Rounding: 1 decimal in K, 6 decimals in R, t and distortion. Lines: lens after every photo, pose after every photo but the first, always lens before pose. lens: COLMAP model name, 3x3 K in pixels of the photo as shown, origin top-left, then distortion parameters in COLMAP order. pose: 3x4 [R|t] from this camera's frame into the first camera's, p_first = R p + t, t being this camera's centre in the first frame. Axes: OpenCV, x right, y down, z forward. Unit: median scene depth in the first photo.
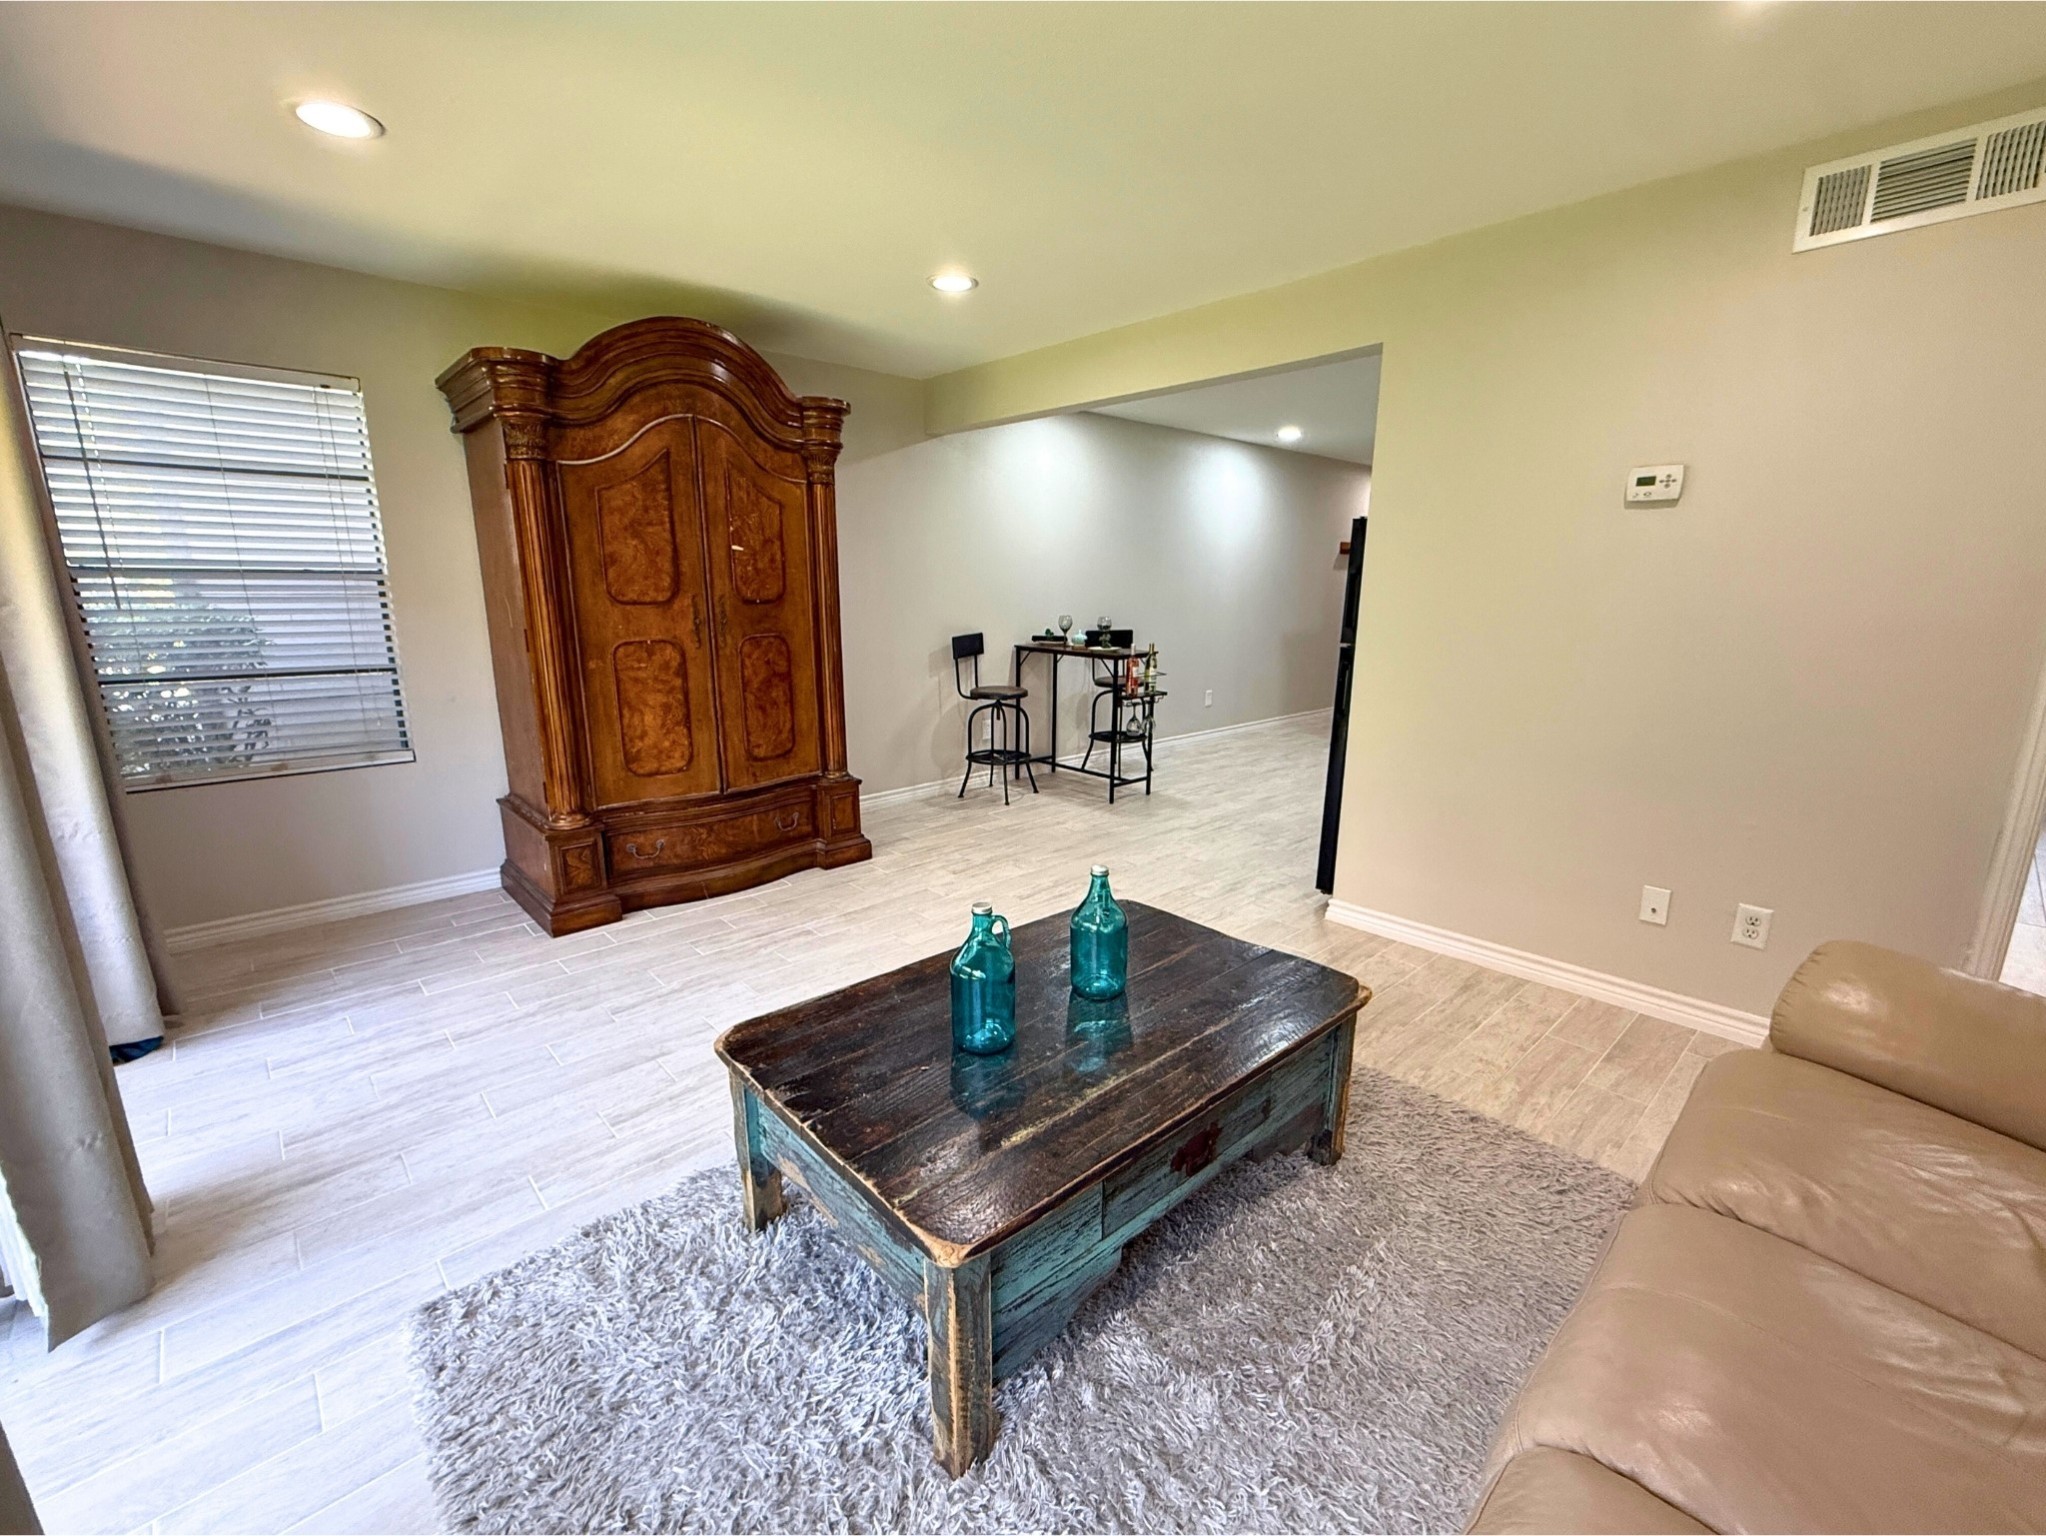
lens RADIAL K [[844.2, 0, 1023.0], [0, 844.2, 768.0], [0, 0, 1]] dist [-0.000027, 0.000070]
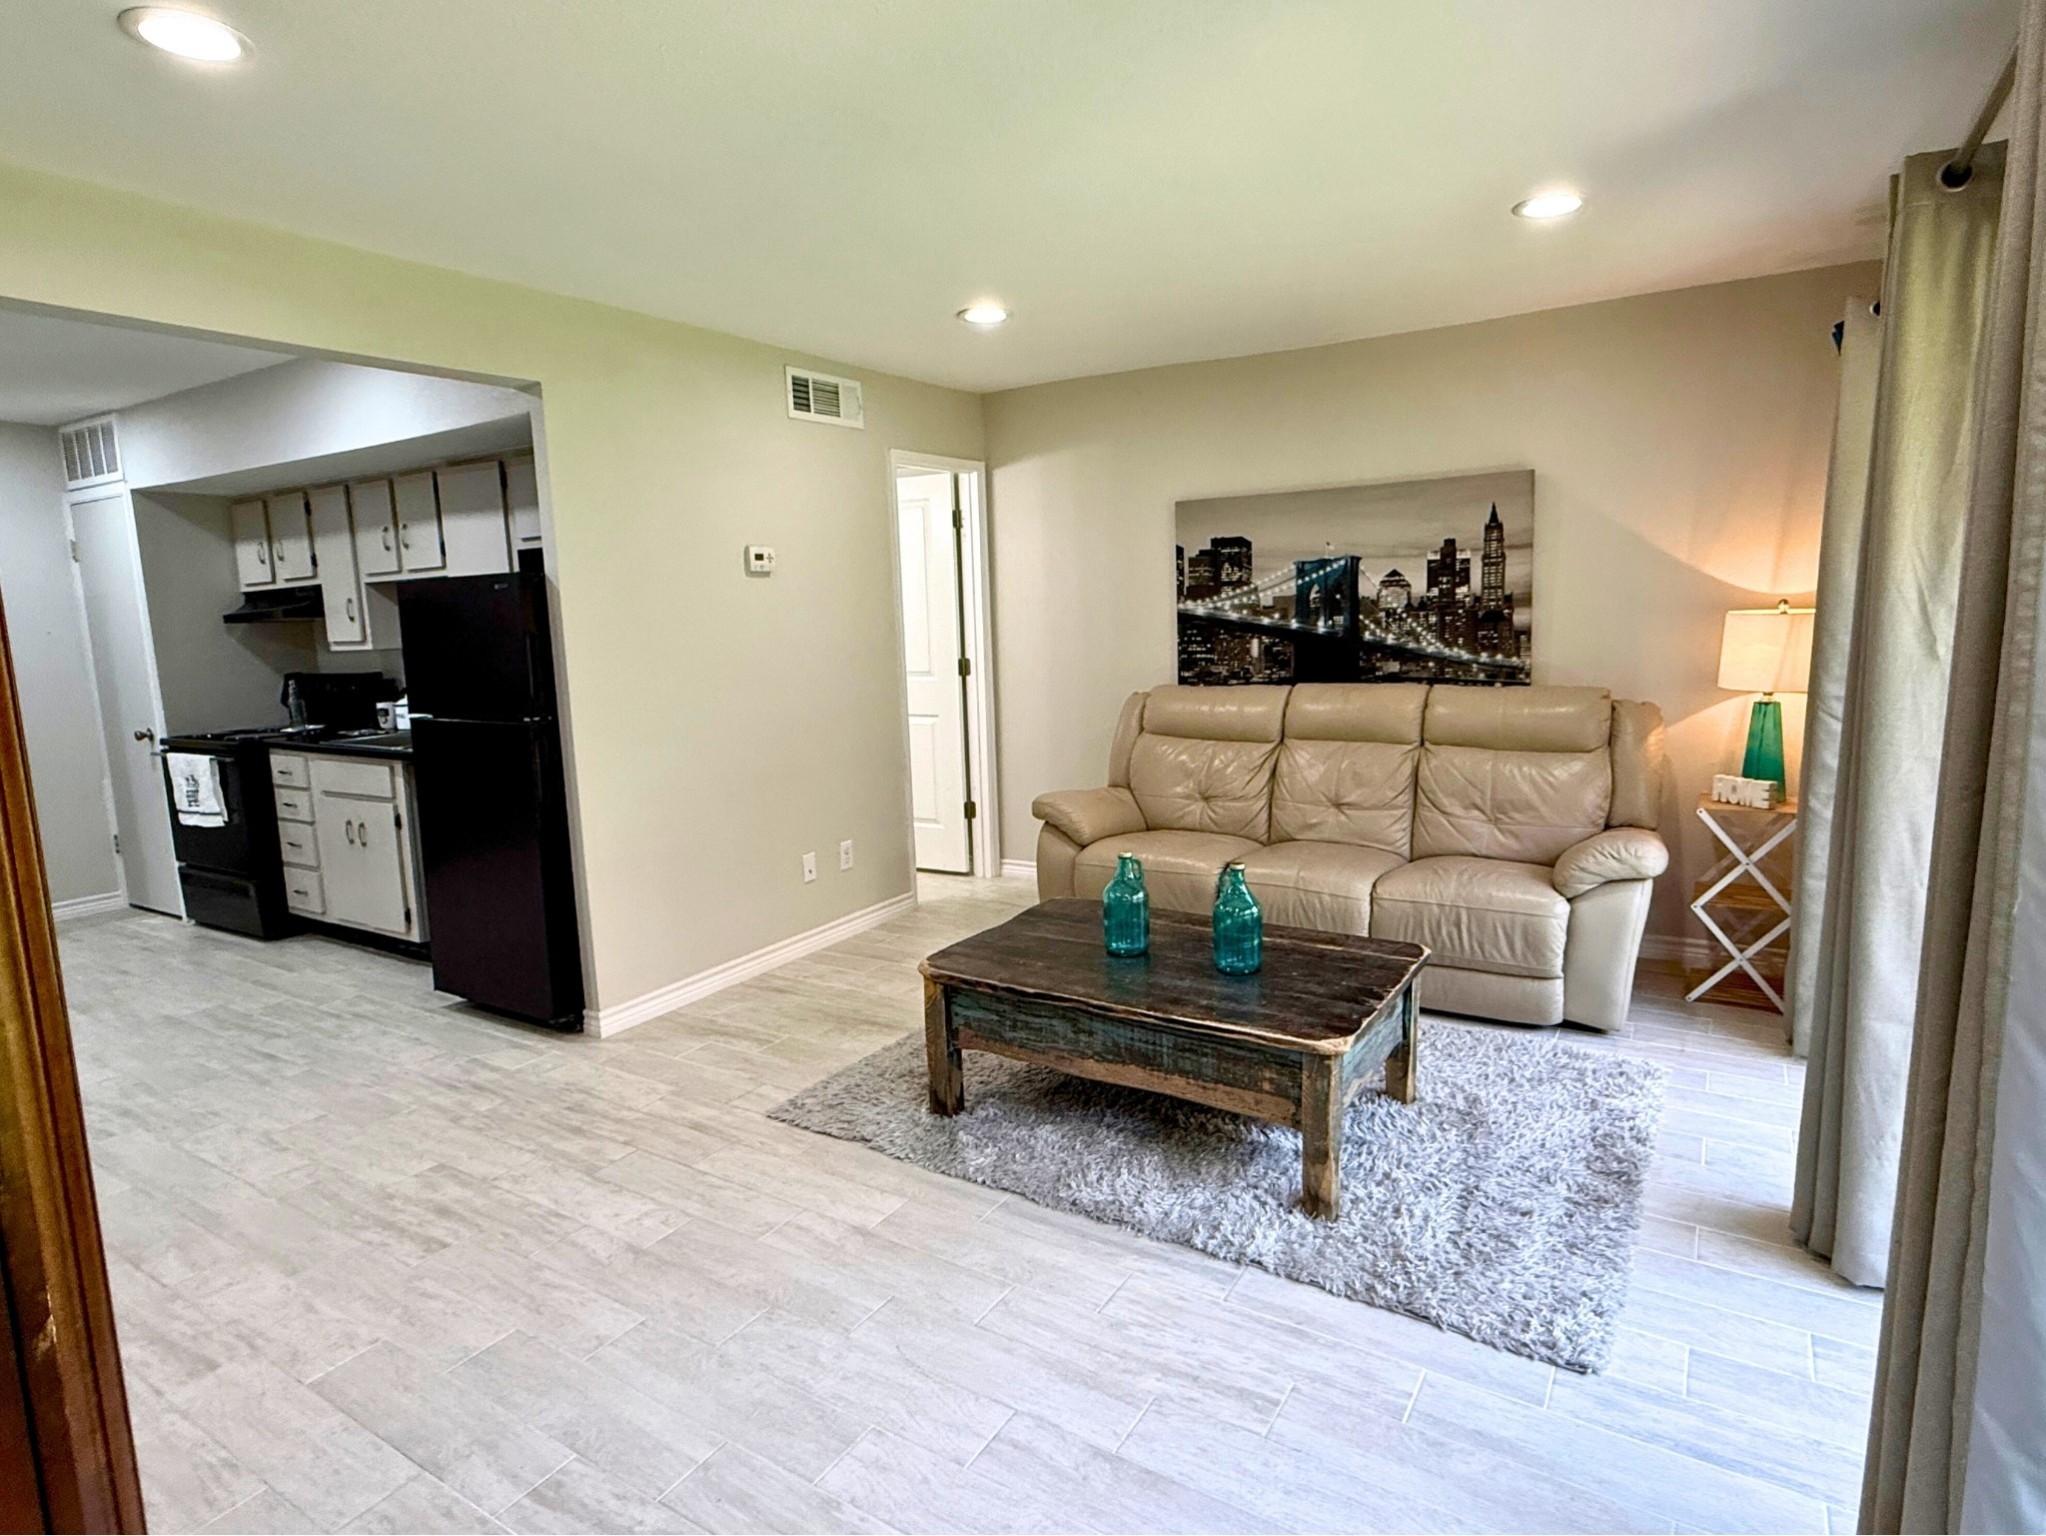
lens RADIAL K [[1087.7, 0, 1023.0], [0, 1087.7, 768.0], [0, 0, 1]] dist [-0.001715, 0.000432]
pose [[-0.231277, -0.141052, 0.962608, -1.039250], [0.244430, 0.949273, 0.197825, -0.263579], [-0.941682, 0.281042, -0.185068, 1.023307]]
